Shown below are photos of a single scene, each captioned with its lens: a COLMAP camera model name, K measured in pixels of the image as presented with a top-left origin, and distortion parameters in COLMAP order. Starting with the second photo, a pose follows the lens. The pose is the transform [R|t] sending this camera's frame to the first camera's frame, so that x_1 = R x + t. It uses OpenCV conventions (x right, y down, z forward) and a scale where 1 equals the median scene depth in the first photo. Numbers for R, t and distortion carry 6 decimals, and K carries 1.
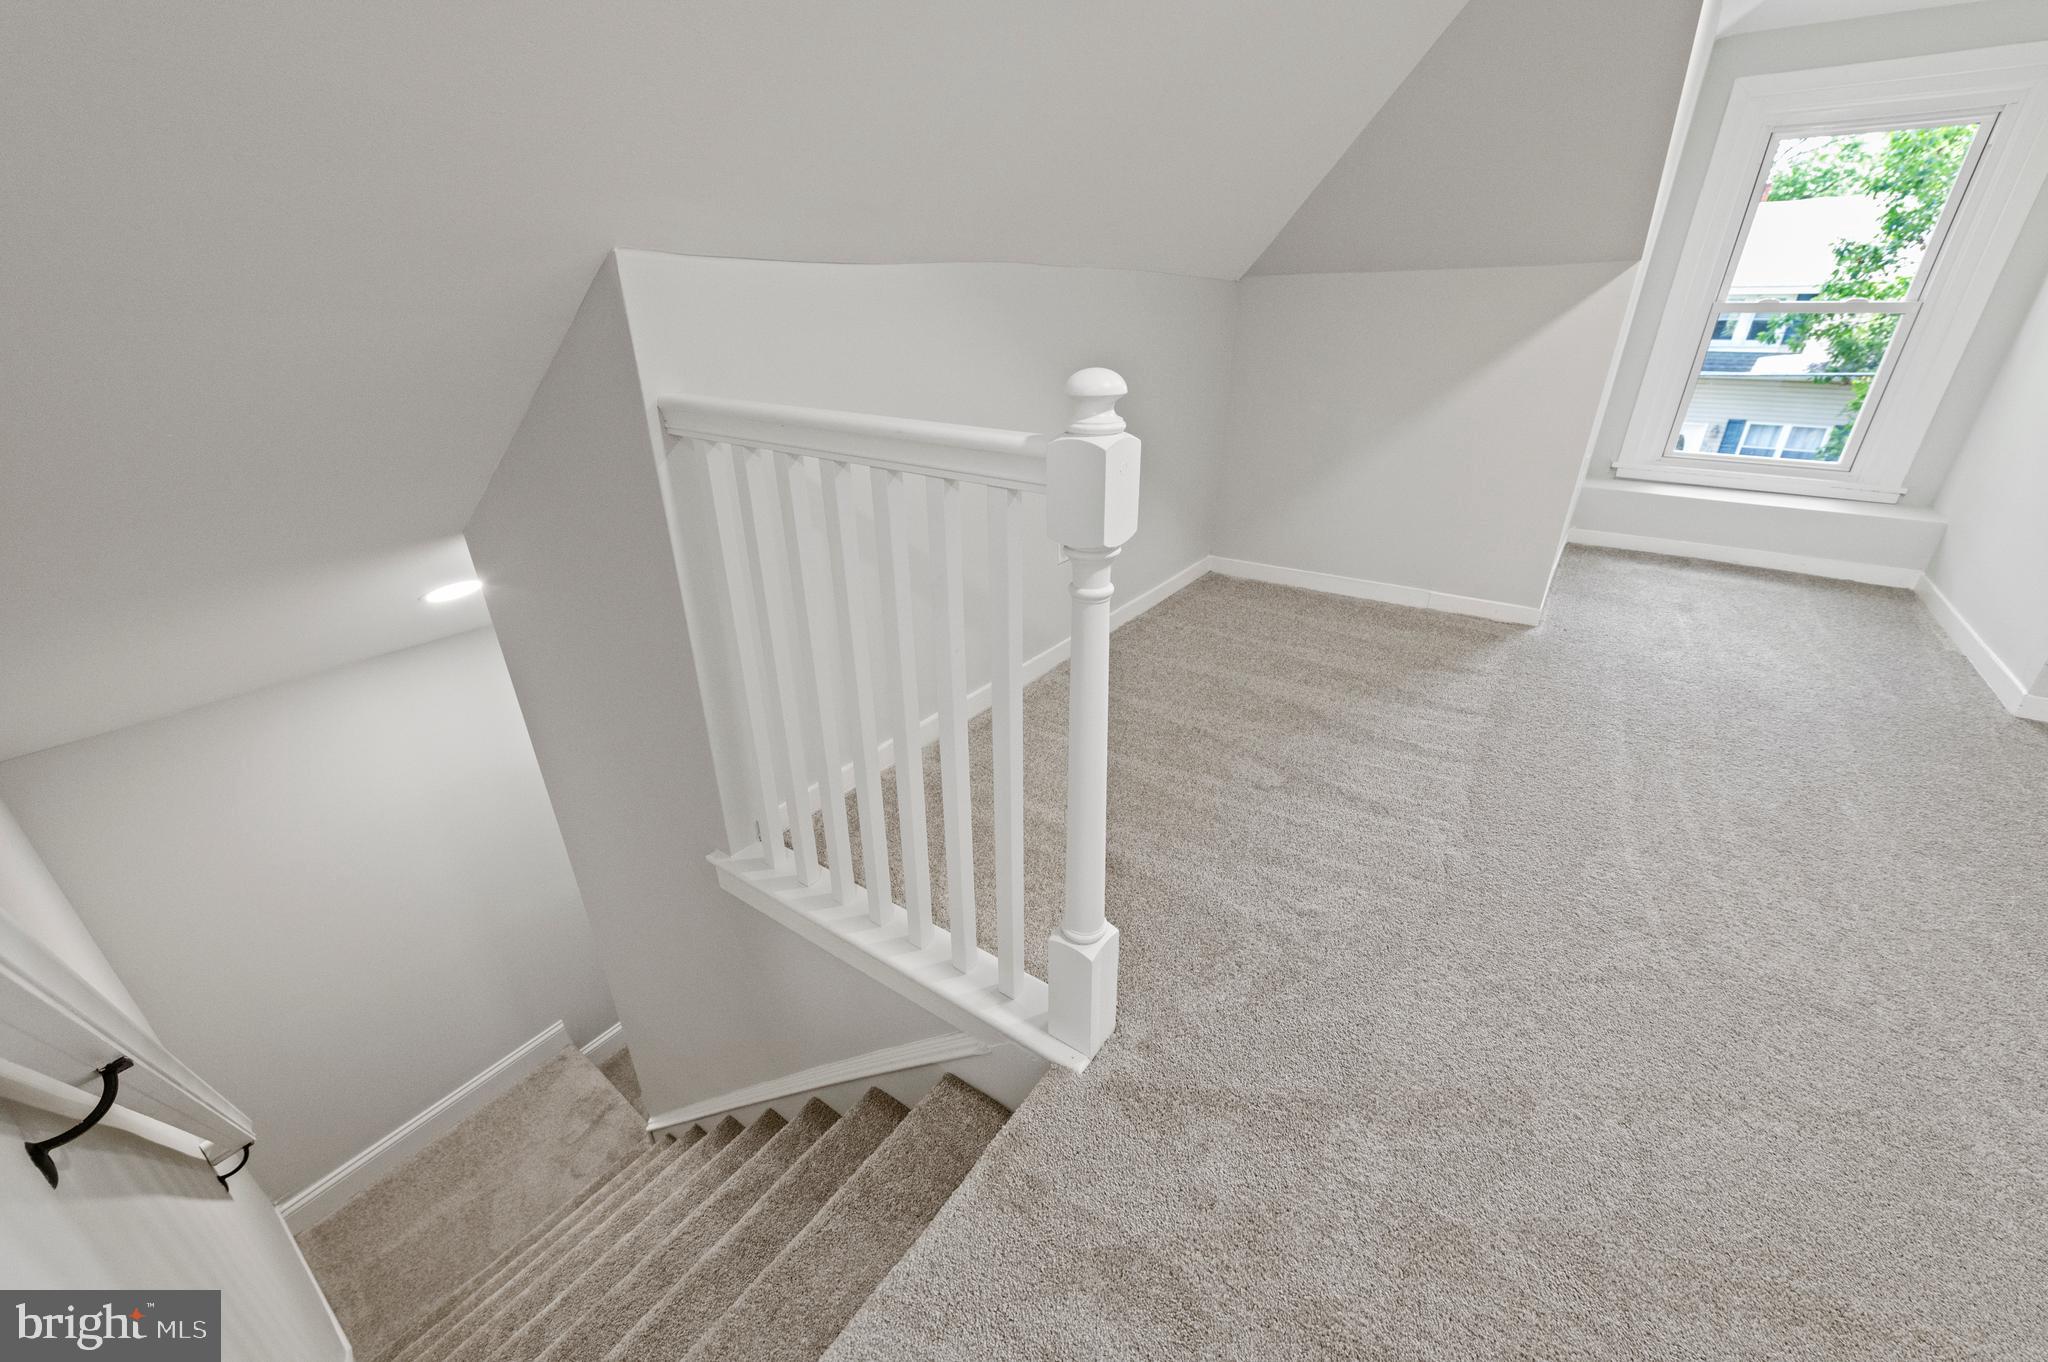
lens RADIAL K [[786.5, 0, 1024.0], [0, 786.5, 681.0], [0, 0, 1]] dist [0.009460, -0.000098]
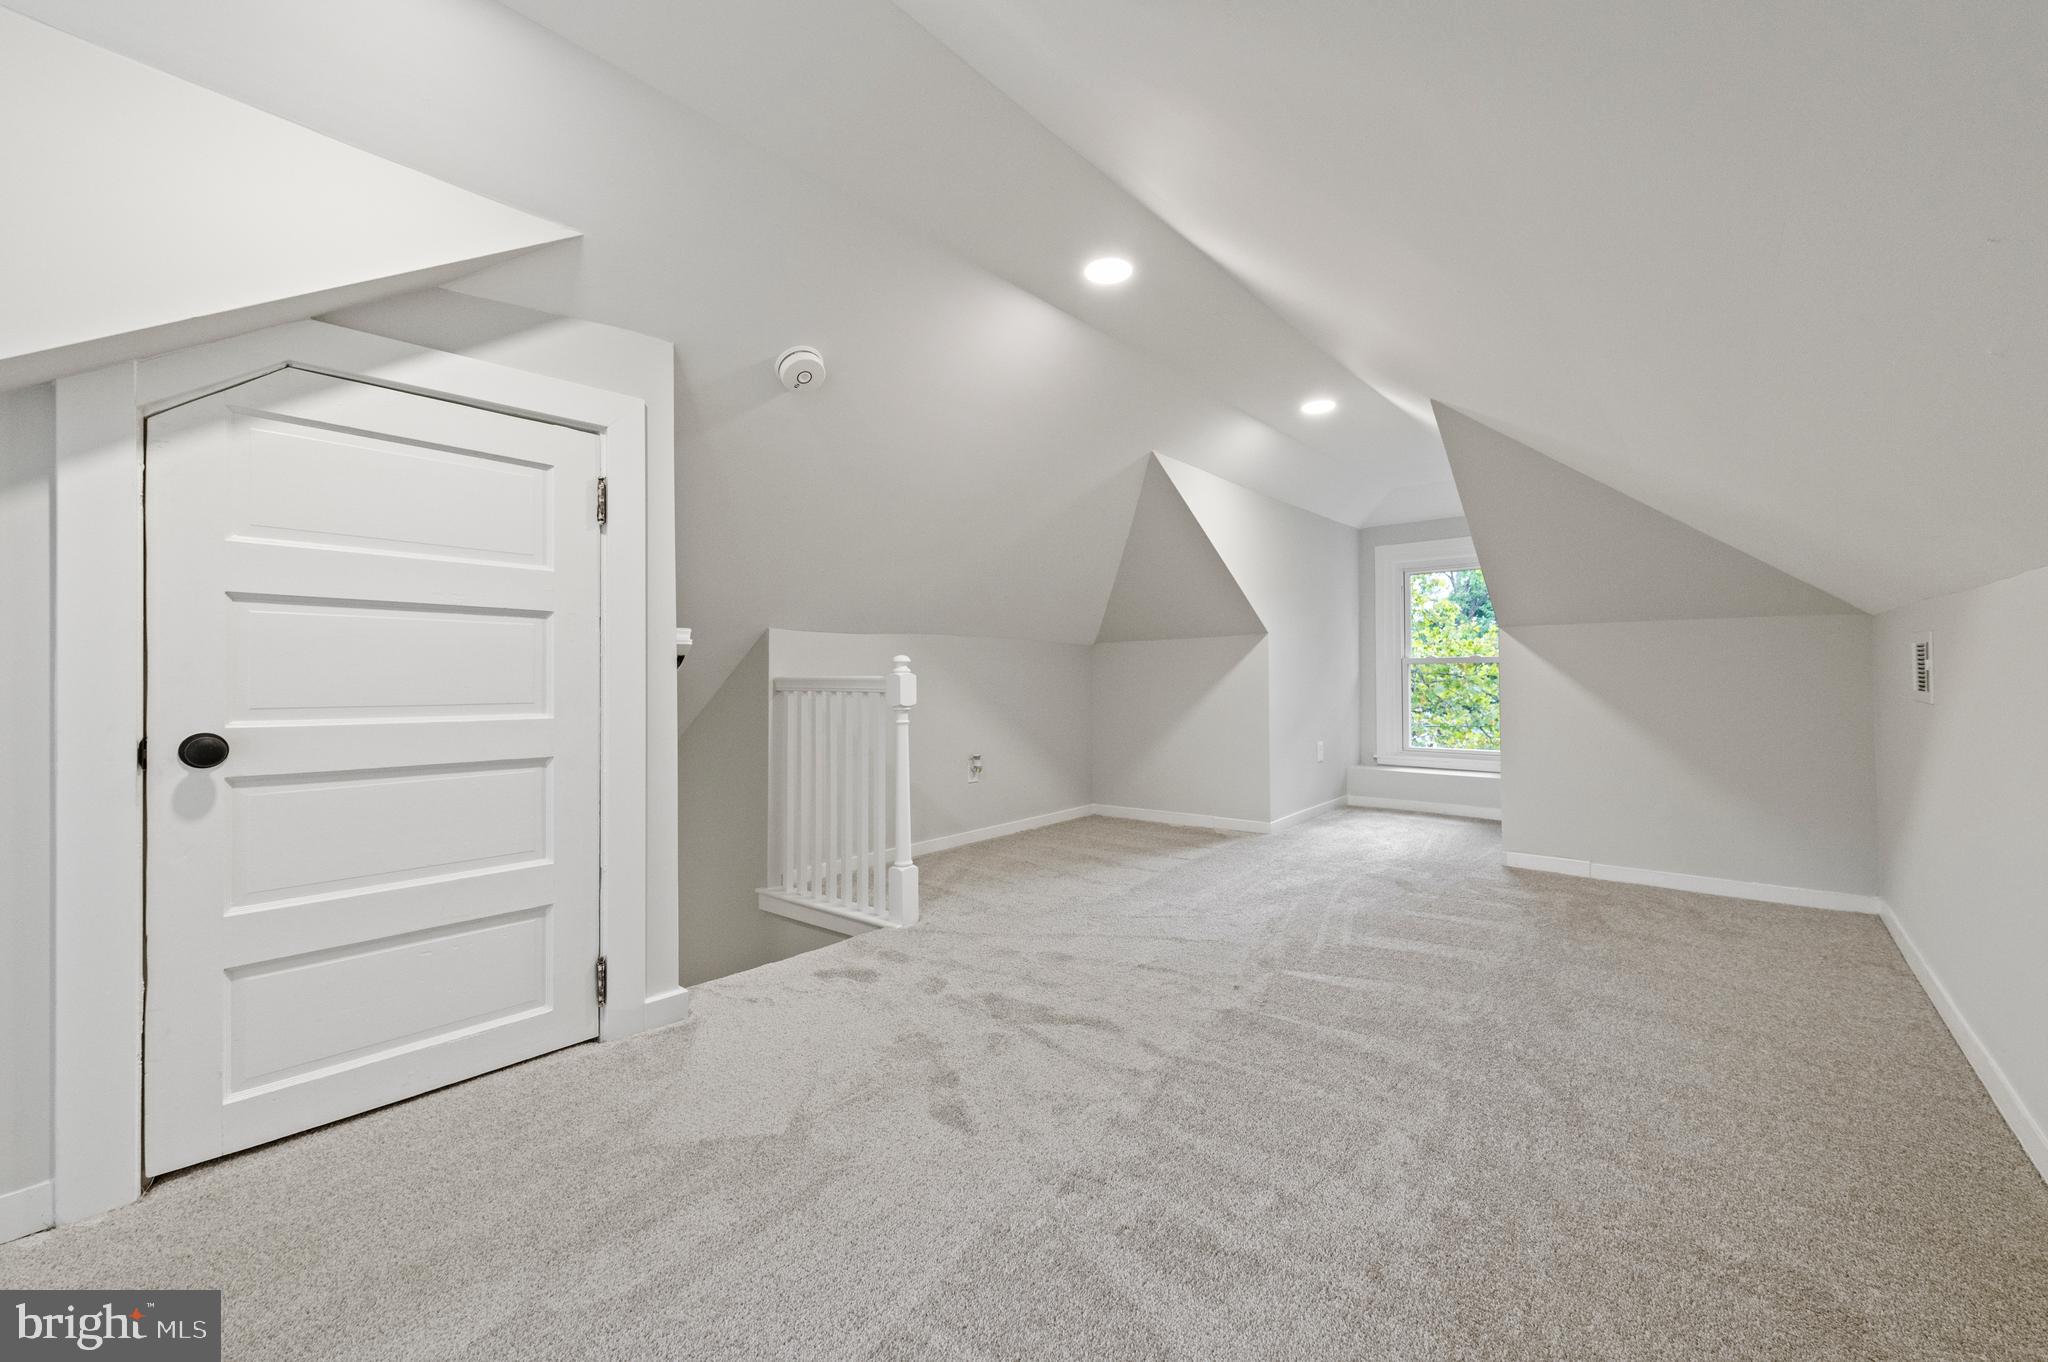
lens RADIAL K [[786.5, 0, 1024.0], [0, 786.5, 681.0], [0, 0, 1]] dist [0.009460, -0.000098]
pose [[0.994447, 0.001806, -0.105220, 0.654446], [-0.047224, 0.901186, -0.430852, 0.763809], [0.094045, 0.433429, 0.896267, -1.296683]]
